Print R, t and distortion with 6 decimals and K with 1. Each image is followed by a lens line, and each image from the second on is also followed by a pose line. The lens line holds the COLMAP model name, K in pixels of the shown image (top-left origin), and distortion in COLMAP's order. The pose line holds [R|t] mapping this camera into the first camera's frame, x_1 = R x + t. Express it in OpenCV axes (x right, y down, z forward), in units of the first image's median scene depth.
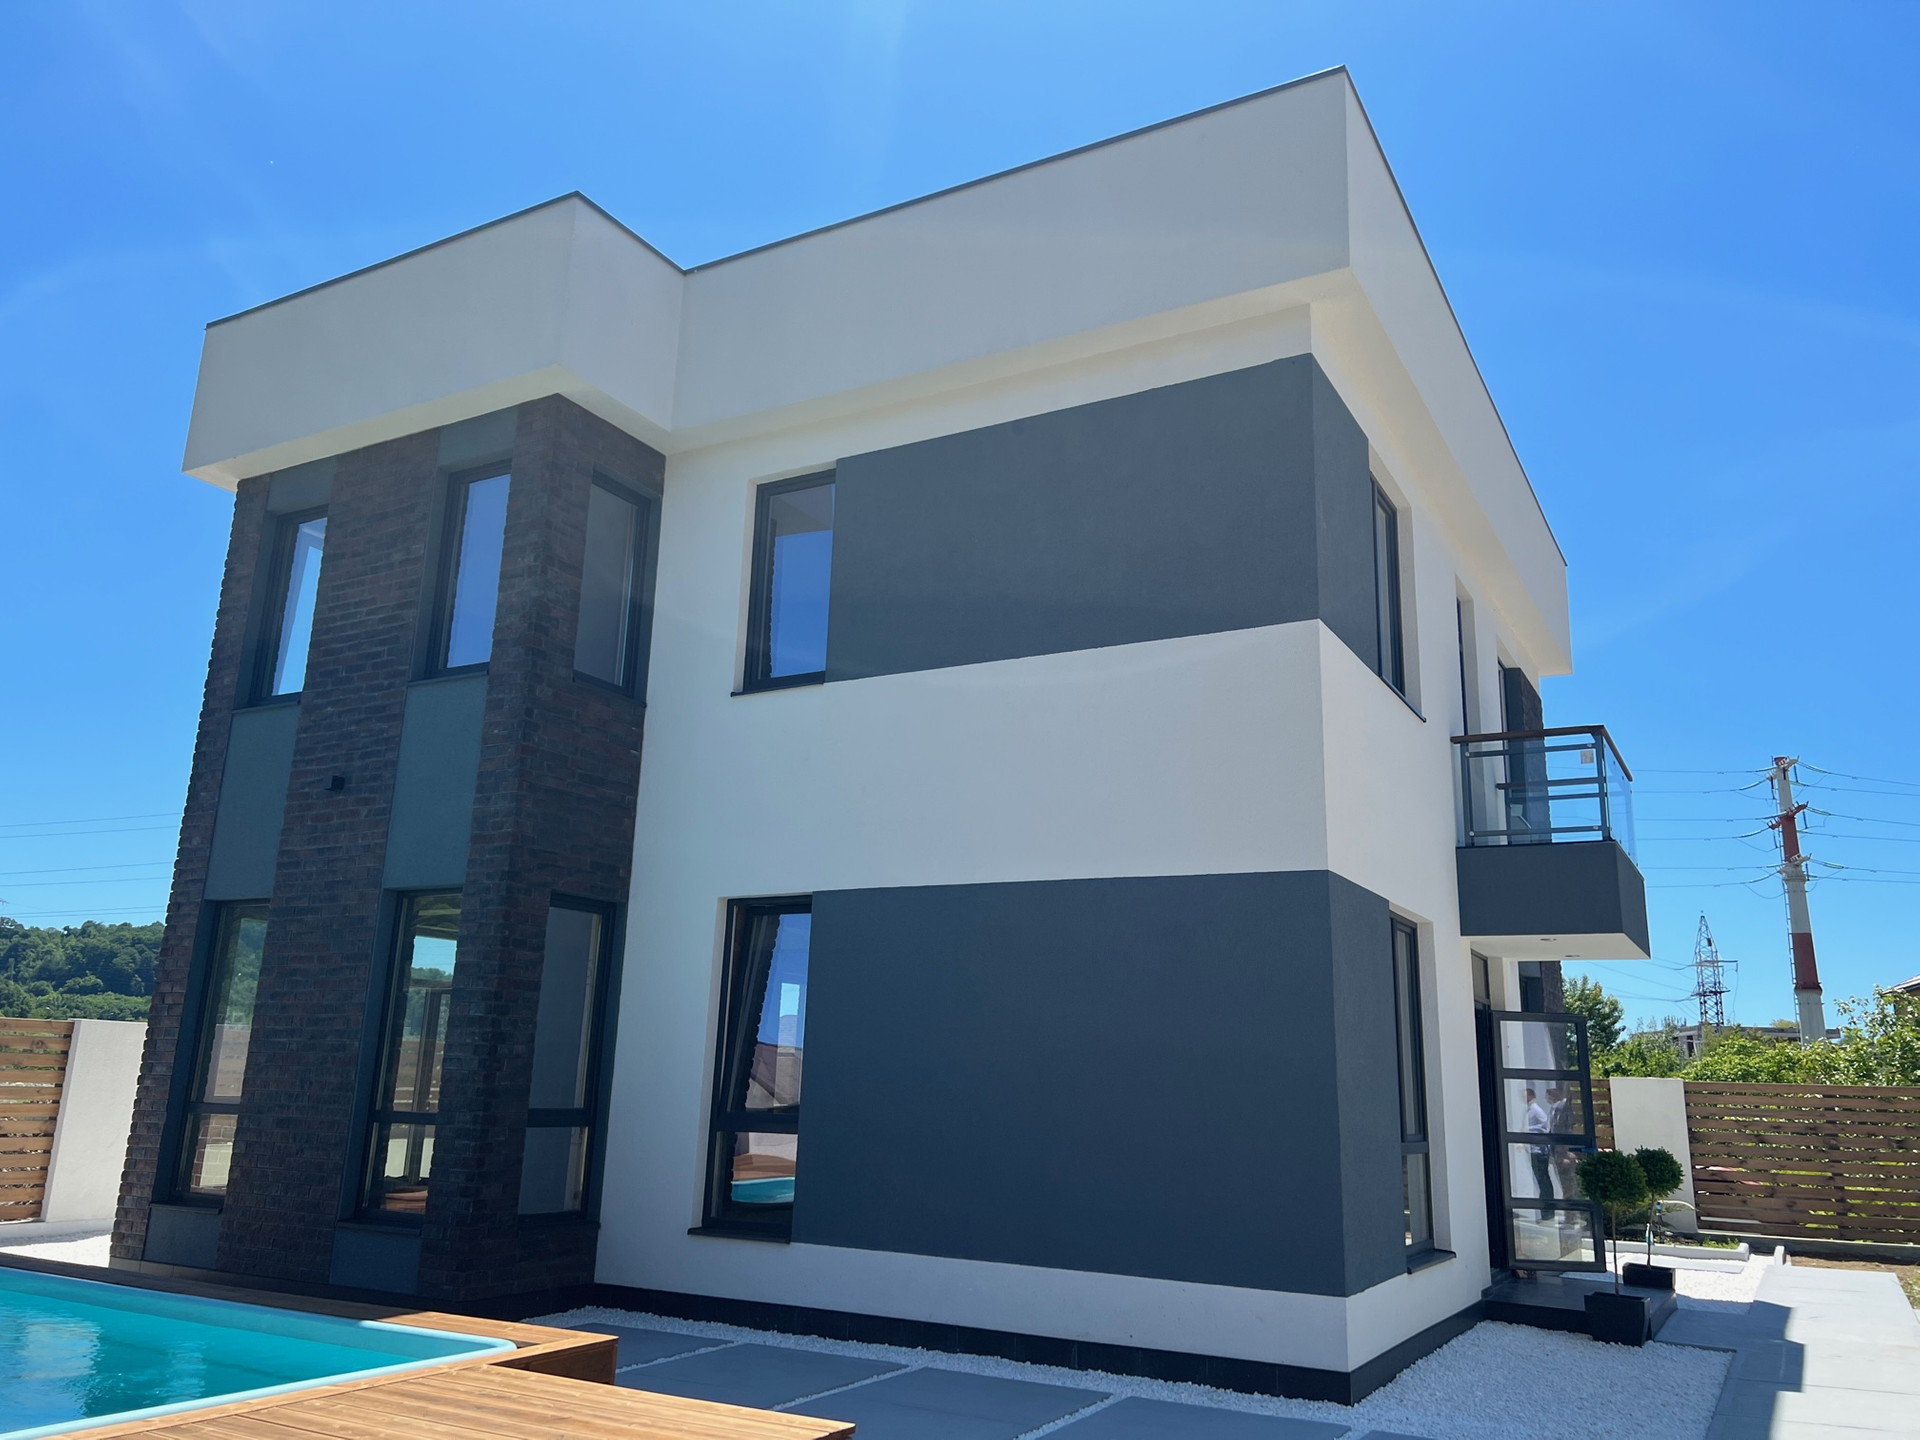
lens RADIAL K [[1434.3, 0, 968.9], [0, 1434.3, 723.8], [0, 0, 1]] dist [0.039143, -0.017319]
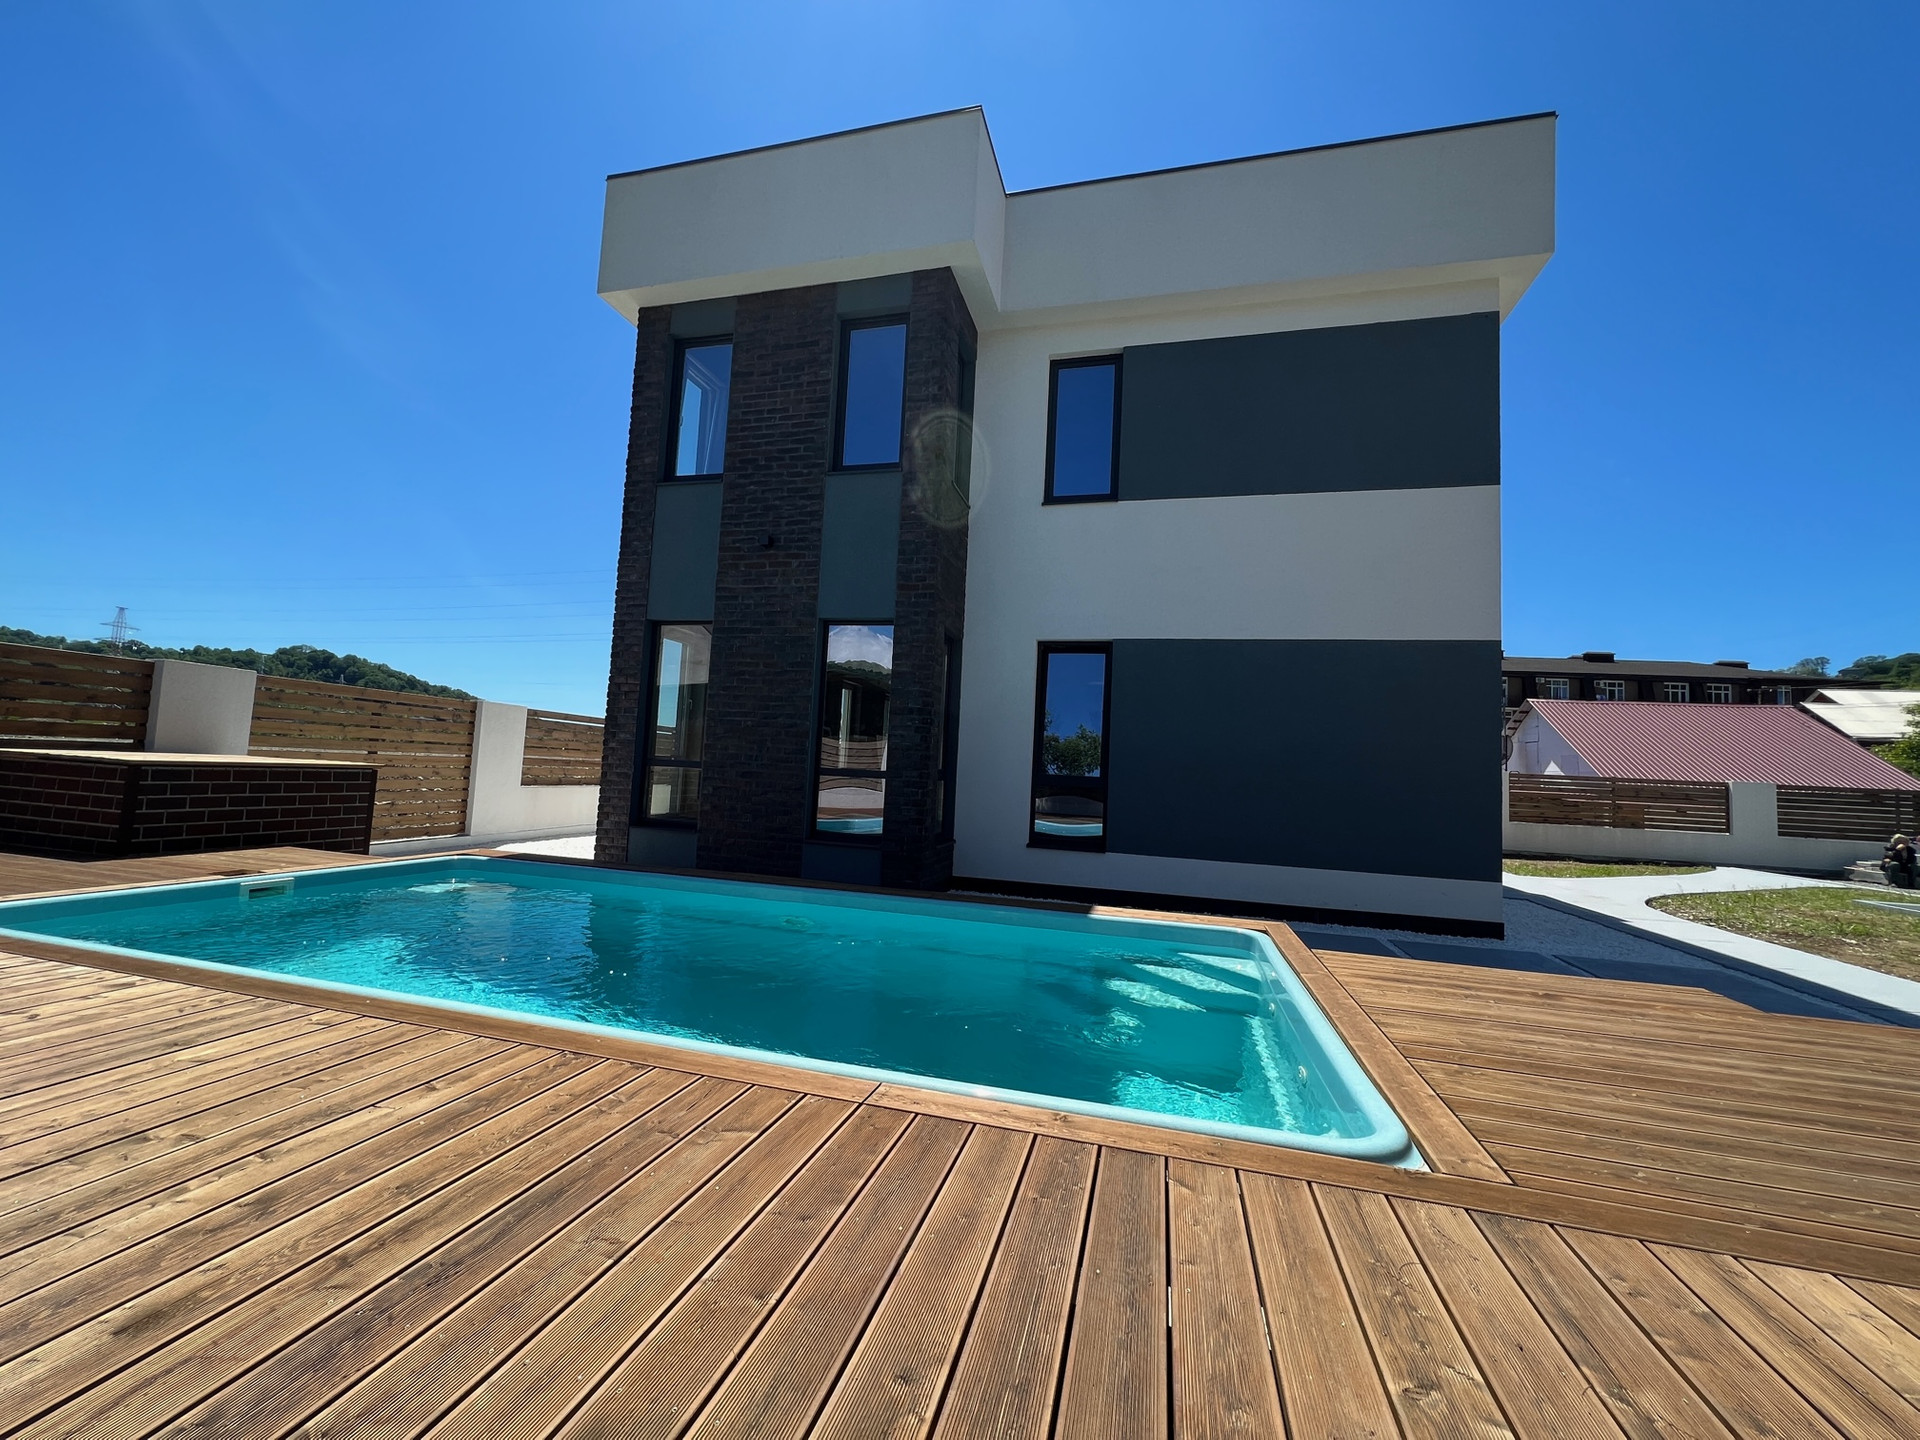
lens RADIAL K [[774.0, 0, 950.5], [0, 774.0, 715.1], [0, 0, 1]] dist [0.000735, 0.000297]
pose [[0.970893, 0.036593, 0.236700, -0.431749], [-0.079015, 0.981869, 0.172309, 0.062361], [-0.226103, -0.185996, 0.956181, 0.206850]]
